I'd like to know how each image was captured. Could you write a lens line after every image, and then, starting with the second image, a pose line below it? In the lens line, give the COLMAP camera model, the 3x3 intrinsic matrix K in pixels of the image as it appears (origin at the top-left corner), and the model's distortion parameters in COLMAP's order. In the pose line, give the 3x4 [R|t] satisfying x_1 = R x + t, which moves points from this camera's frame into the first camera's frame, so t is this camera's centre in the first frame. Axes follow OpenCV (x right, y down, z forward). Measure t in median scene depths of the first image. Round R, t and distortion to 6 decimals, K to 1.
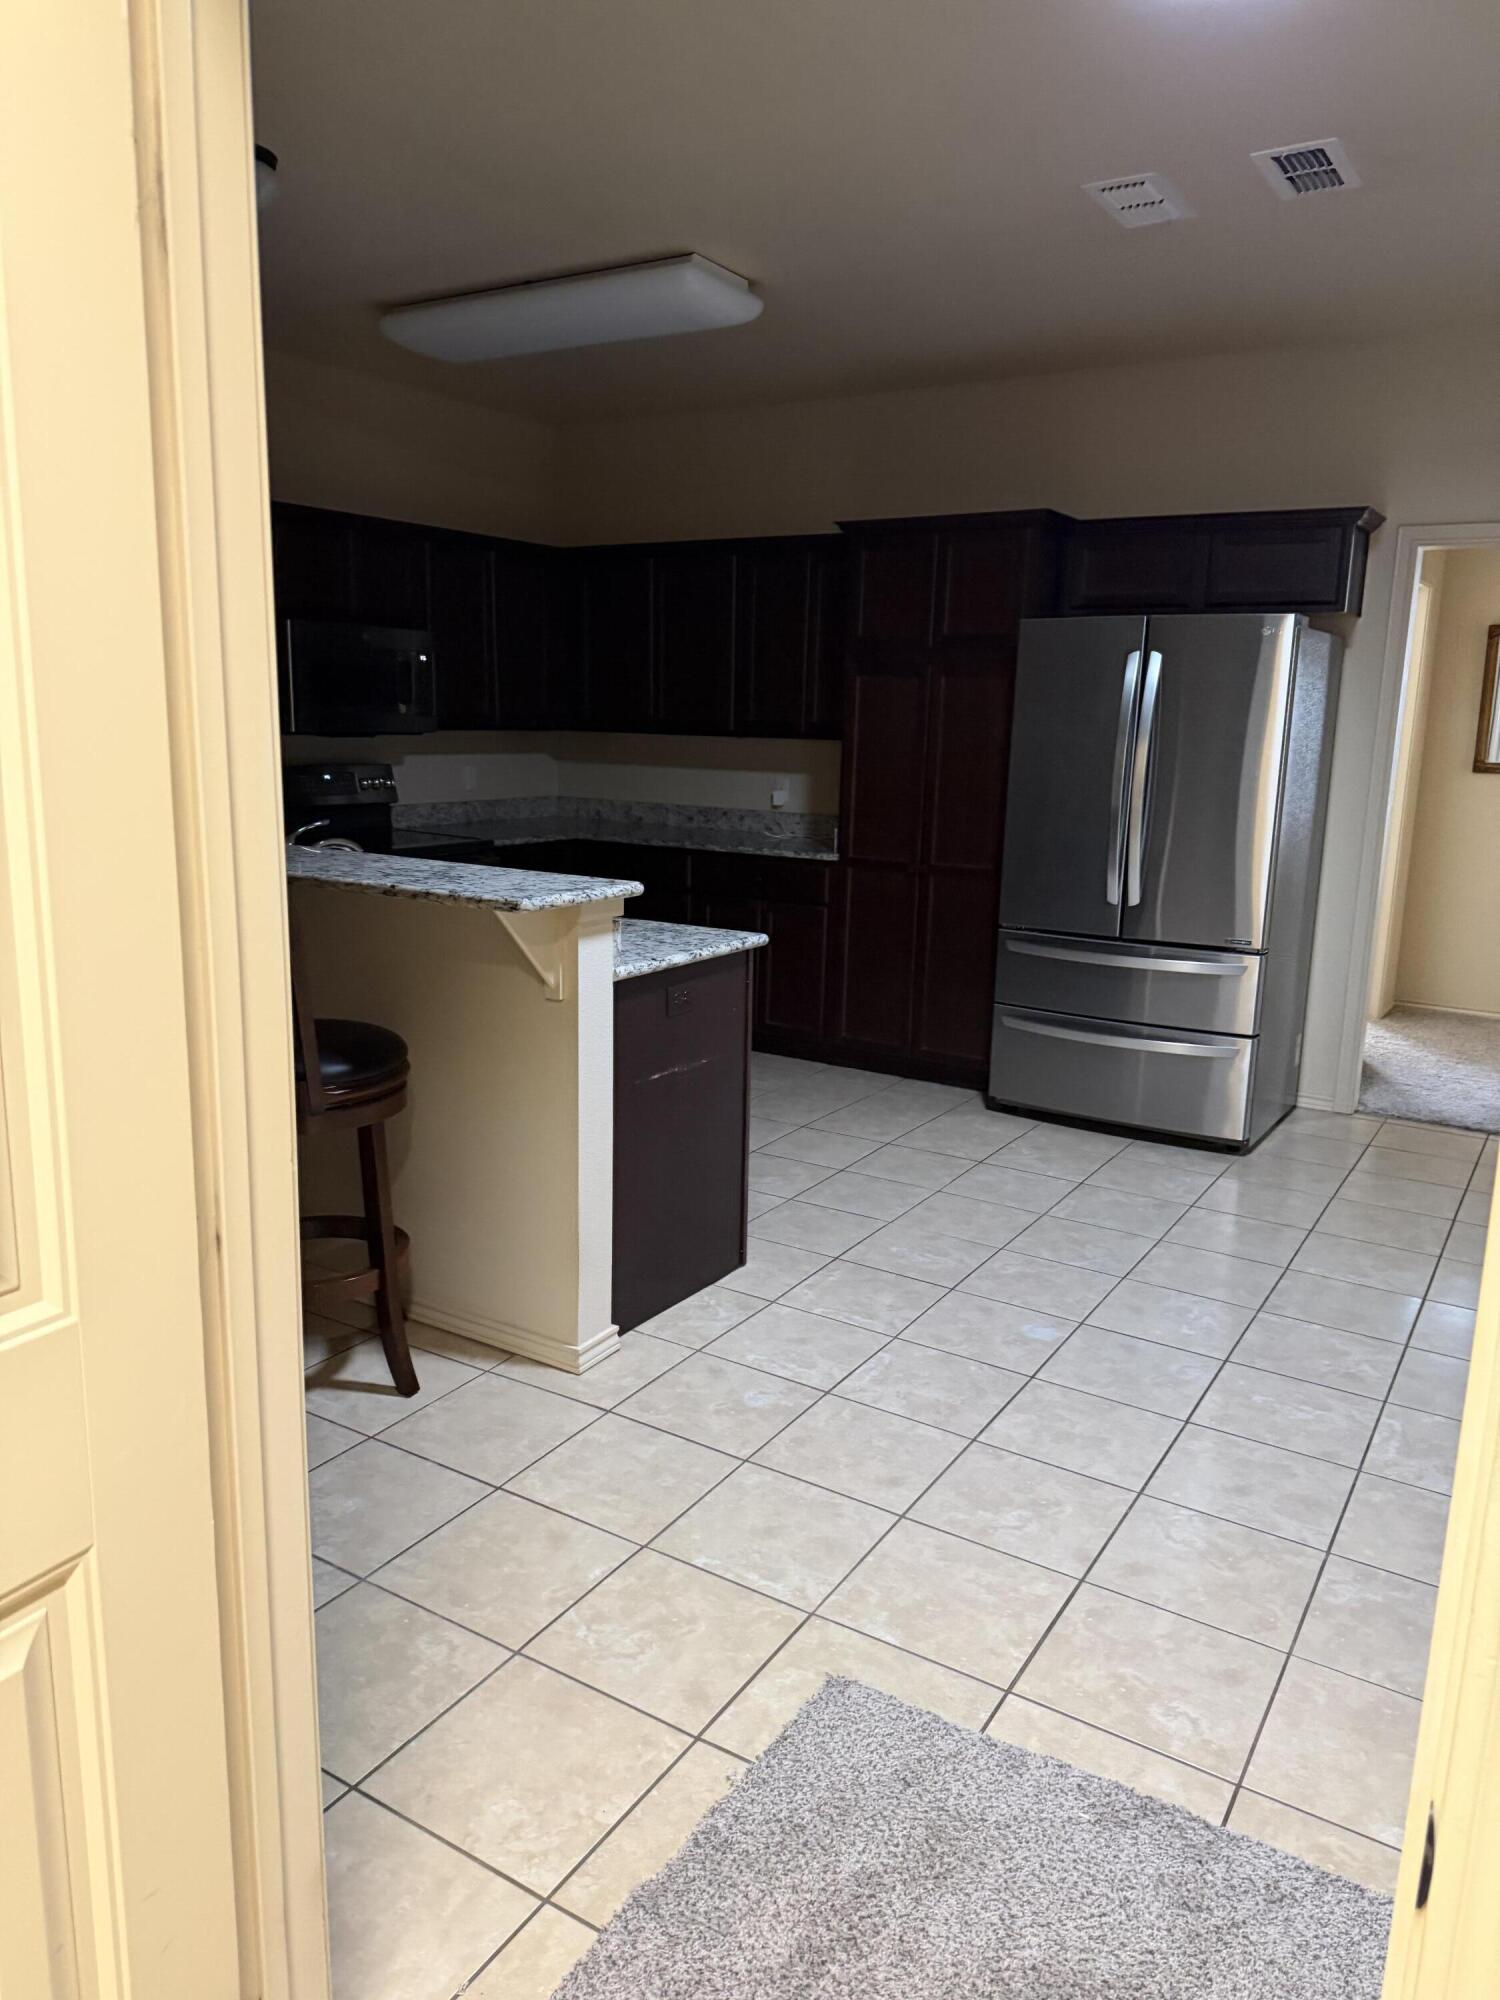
lens RADIAL K [[1402.7, 0, 754.4], [0, 1402.7, 982.7], [0, 0, 1]] dist [0.042640, -0.042751]
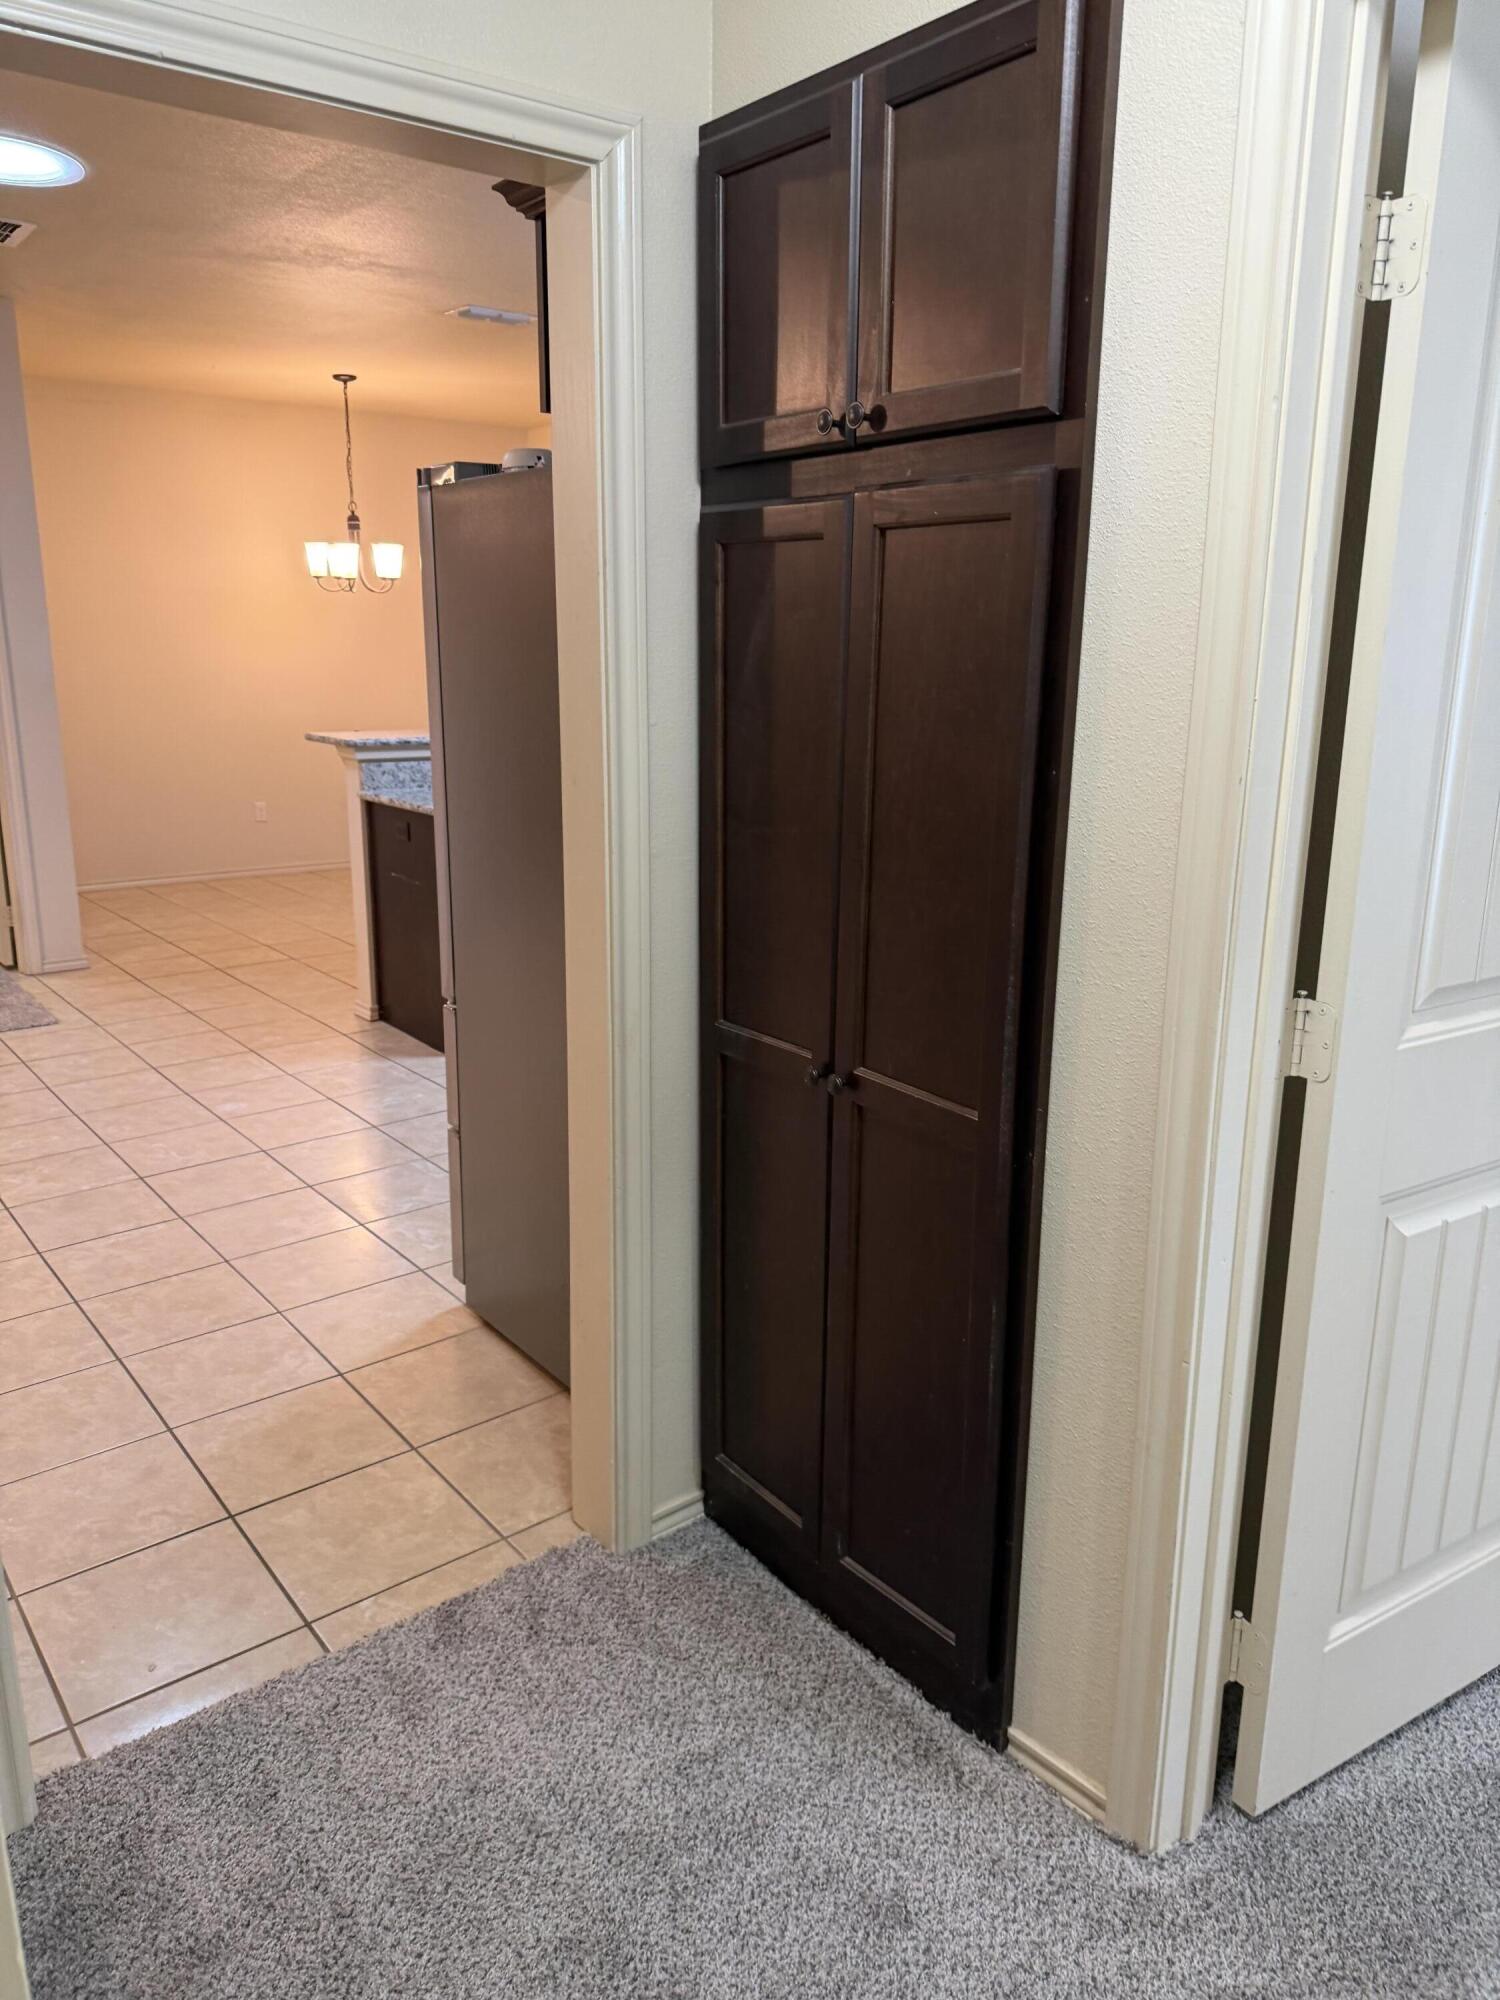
lens RADIAL K [[1402.7, 0, 745.3], [0, 1402.7, 987.4], [0, 0, 1]] dist [0.042640, -0.042751]
pose [[-0.333363, 0.198766, -0.921608, 1.646167], [-0.202674, 0.939561, 0.275949, -0.428133], [0.920756, 0.278778, -0.272930, 2.347114]]
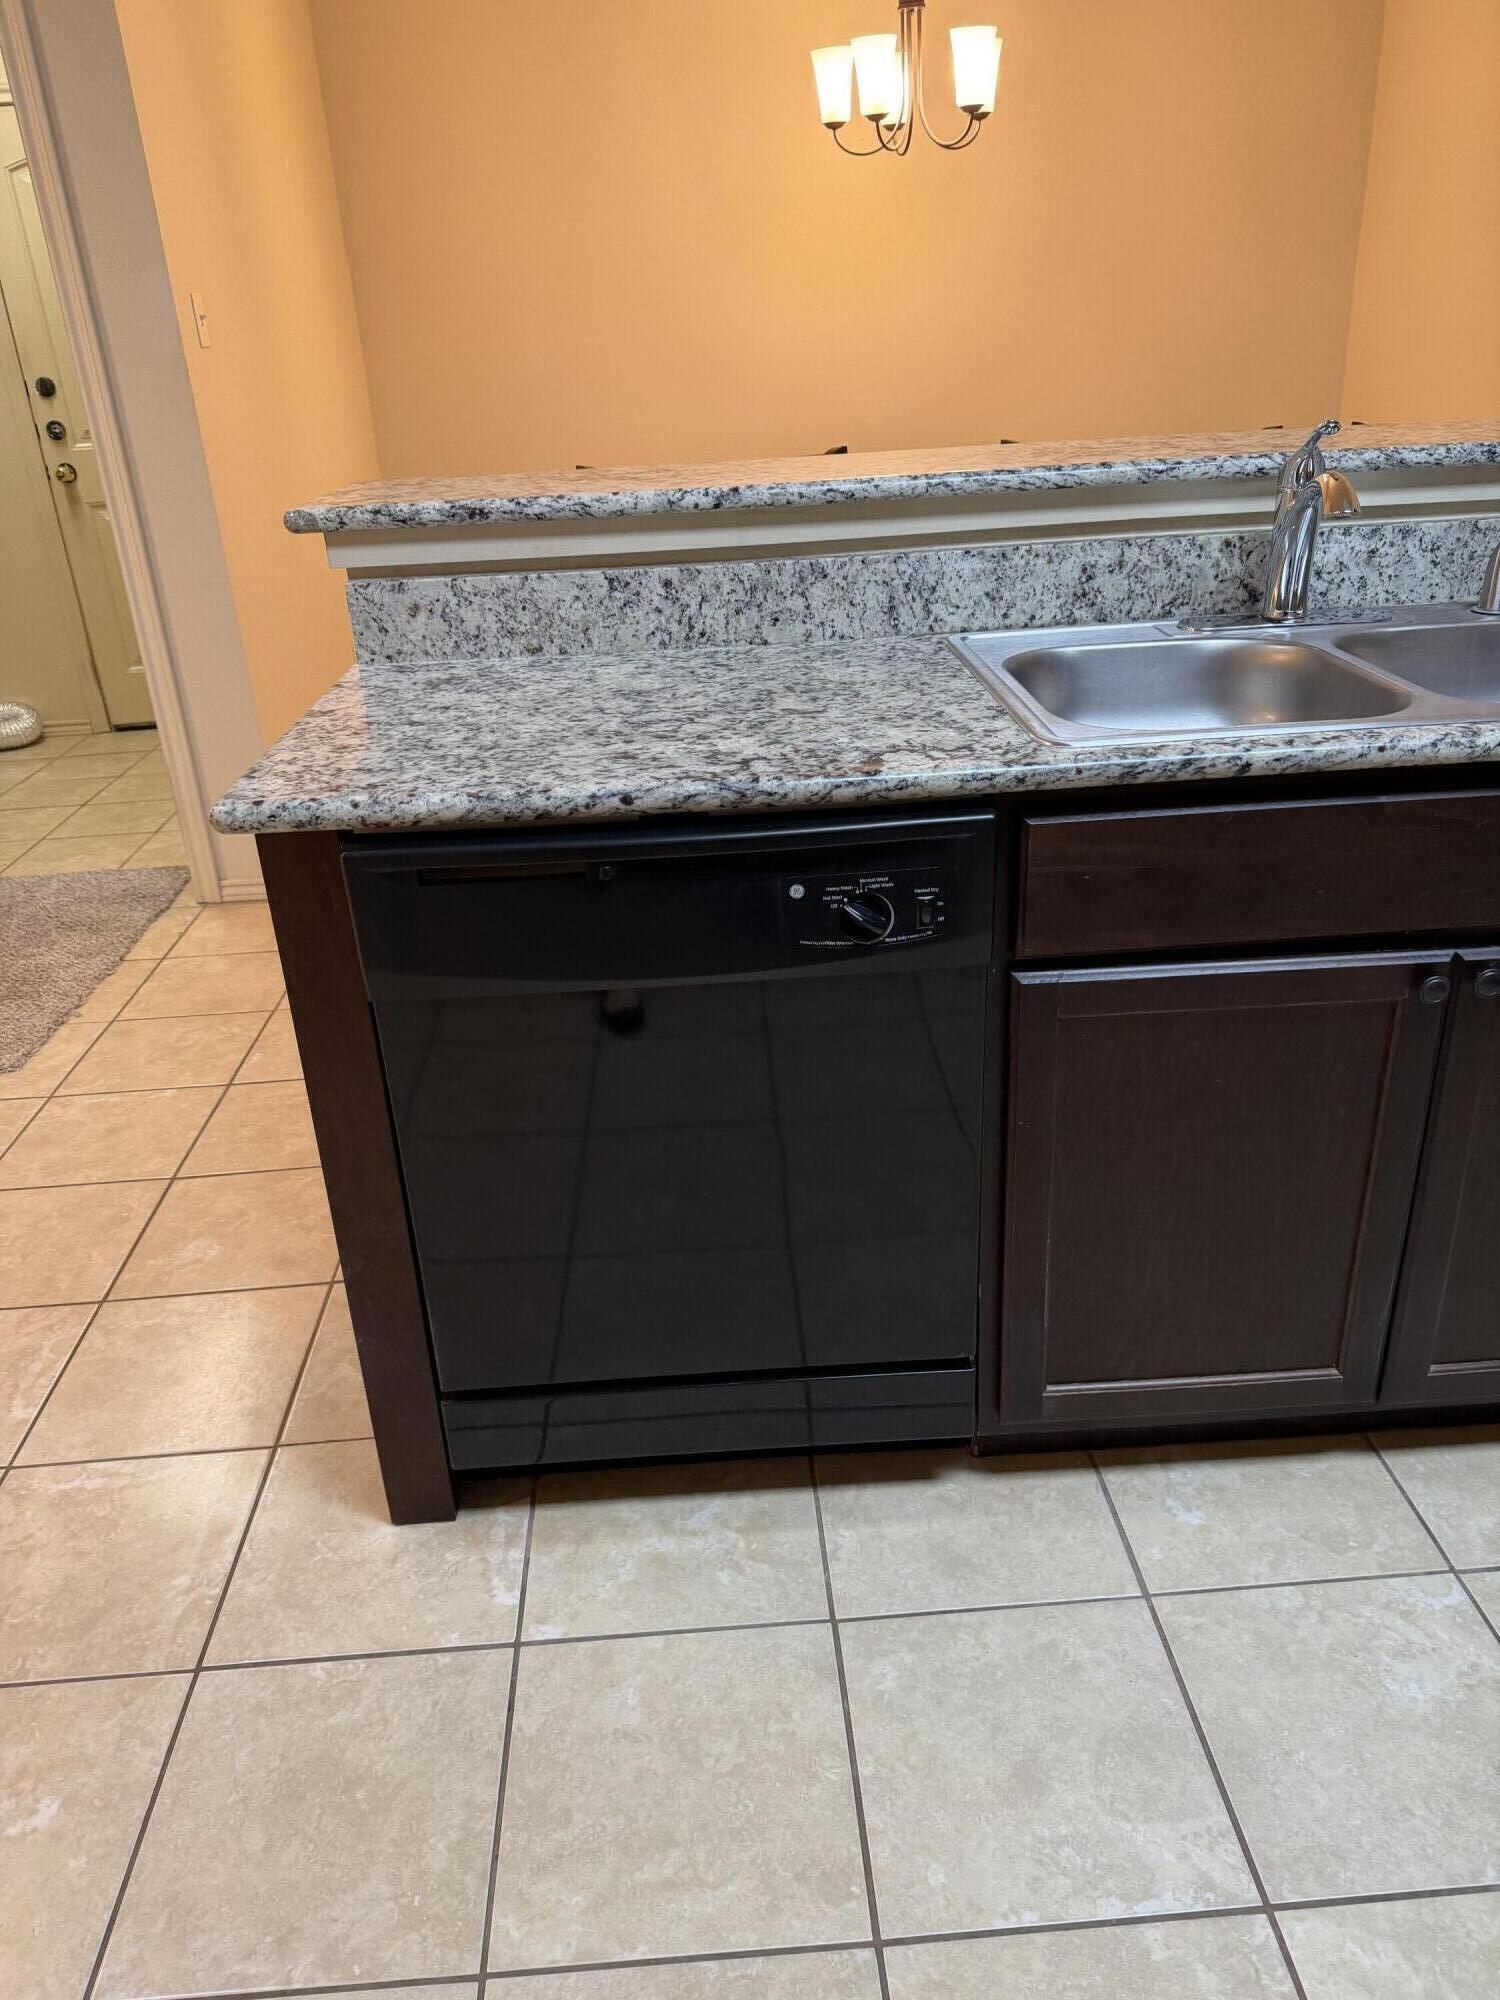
lens RADIAL K [[1402.7, 0, 750.6], [0, 1402.7, 998.1], [0, 0, 1]] dist [0.042640, -0.042751]
pose [[-0.820903, 0.250108, -0.513385, 0.130821], [-0.088300, 0.832589, 0.546807, -0.283475], [0.564200, 0.494208, -0.661390, 1.860233]]
